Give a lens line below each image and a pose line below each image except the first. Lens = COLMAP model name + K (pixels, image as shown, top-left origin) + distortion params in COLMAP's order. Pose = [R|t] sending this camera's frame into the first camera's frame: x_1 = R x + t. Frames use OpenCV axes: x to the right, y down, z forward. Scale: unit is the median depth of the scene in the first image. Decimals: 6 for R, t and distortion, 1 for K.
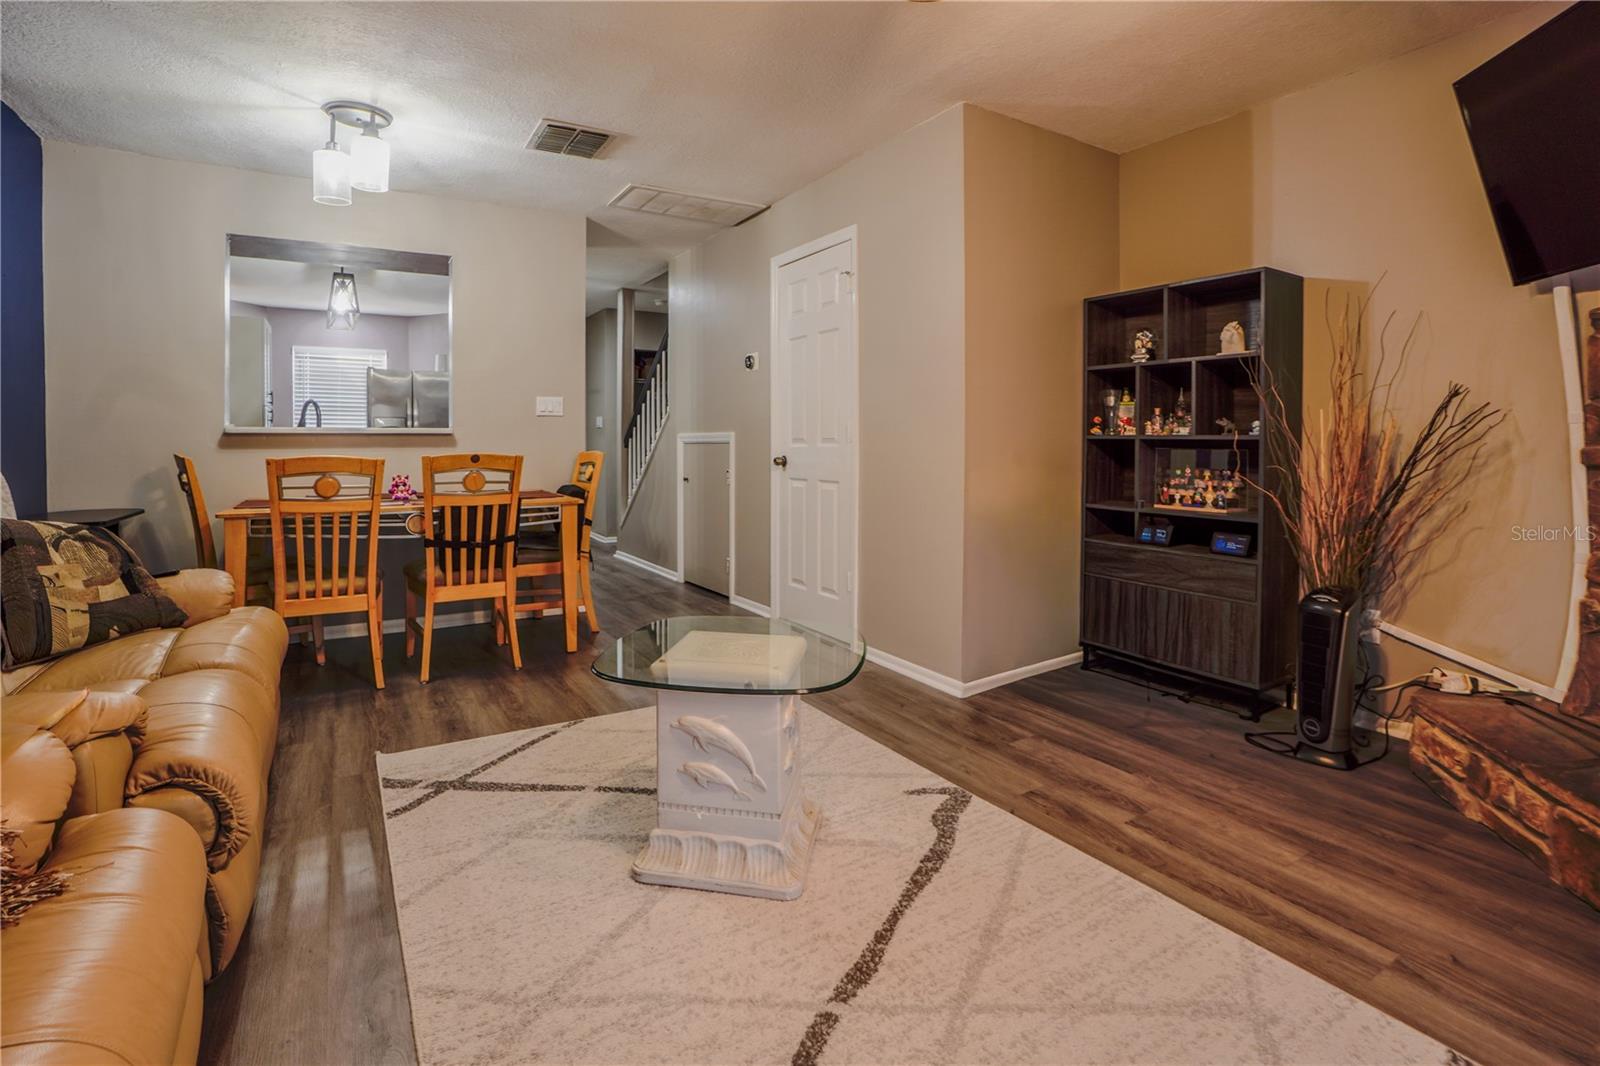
lens RADIAL K [[718.2, 0, 801.0], [0, 718.2, 533.0], [0, 0, 1]] dist [-0.003233, -0.000011]
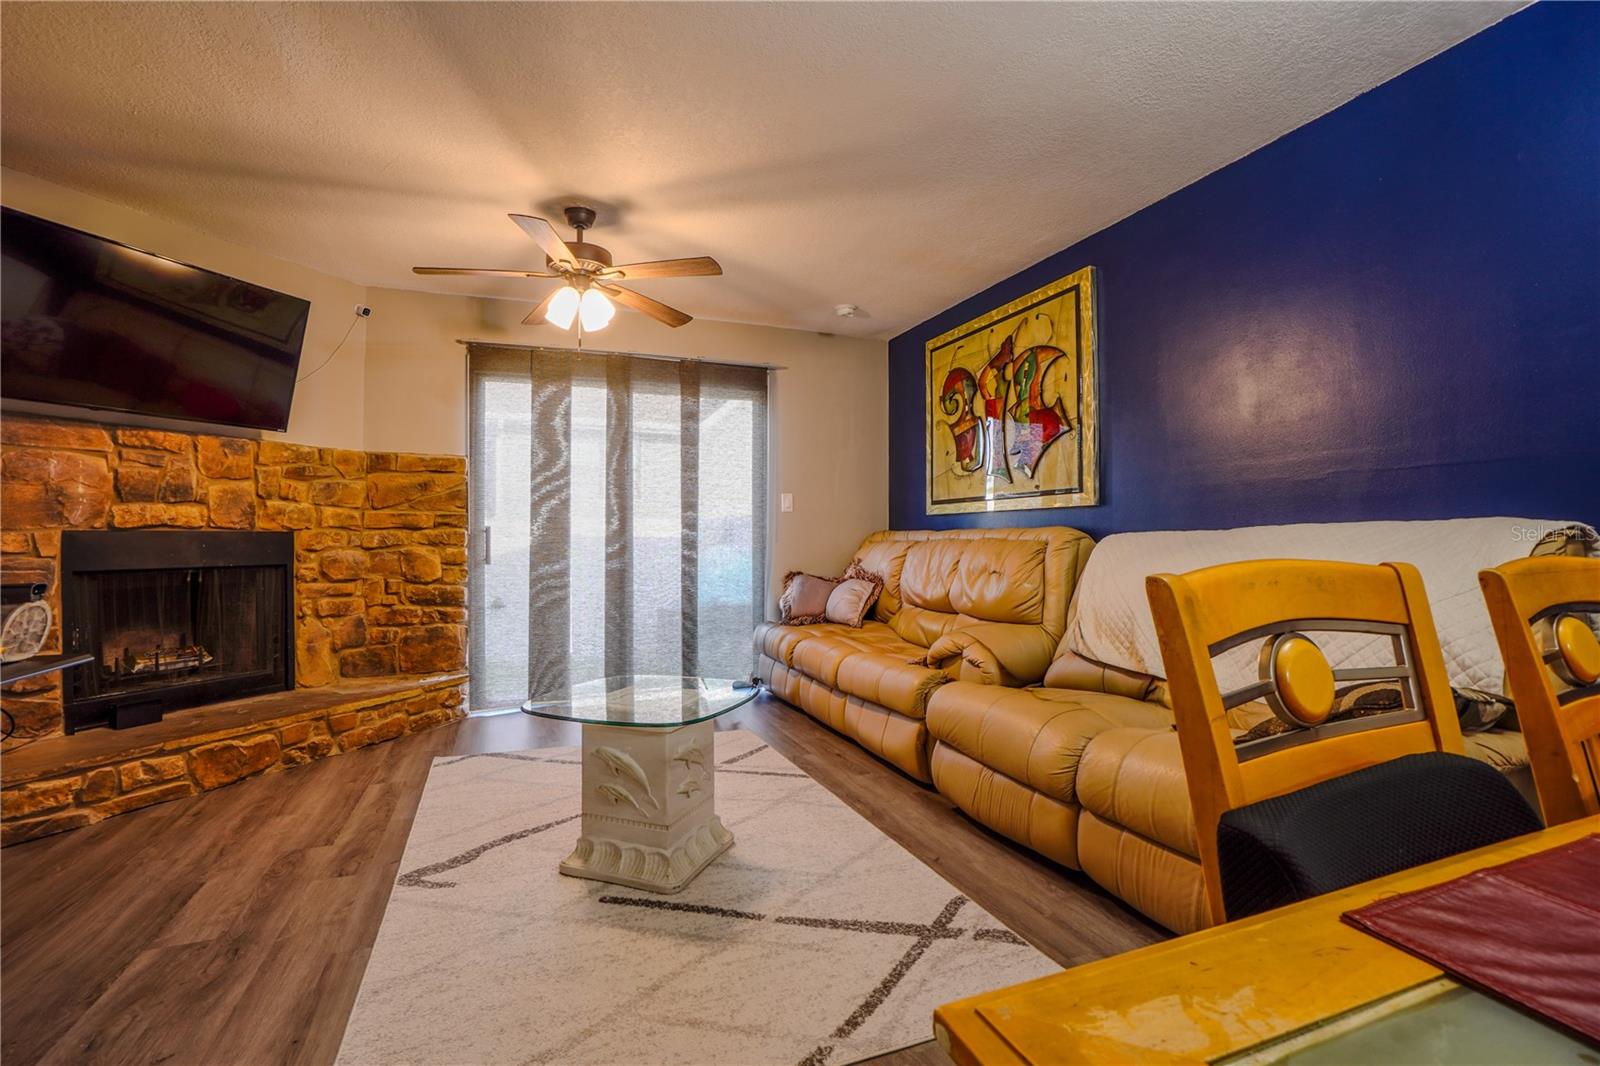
lens RADIAL K [[718.2, 0, 801.5], [0, 718.2, 534.5], [0, 0, 1]] dist [-0.003233, -0.000011]
pose [[-0.981047, 0.005118, 0.193704, -0.512174], [0.027835, 0.993005, 0.114742, -0.209866], [-0.191762, 0.117959, -0.974327, 1.821983]]
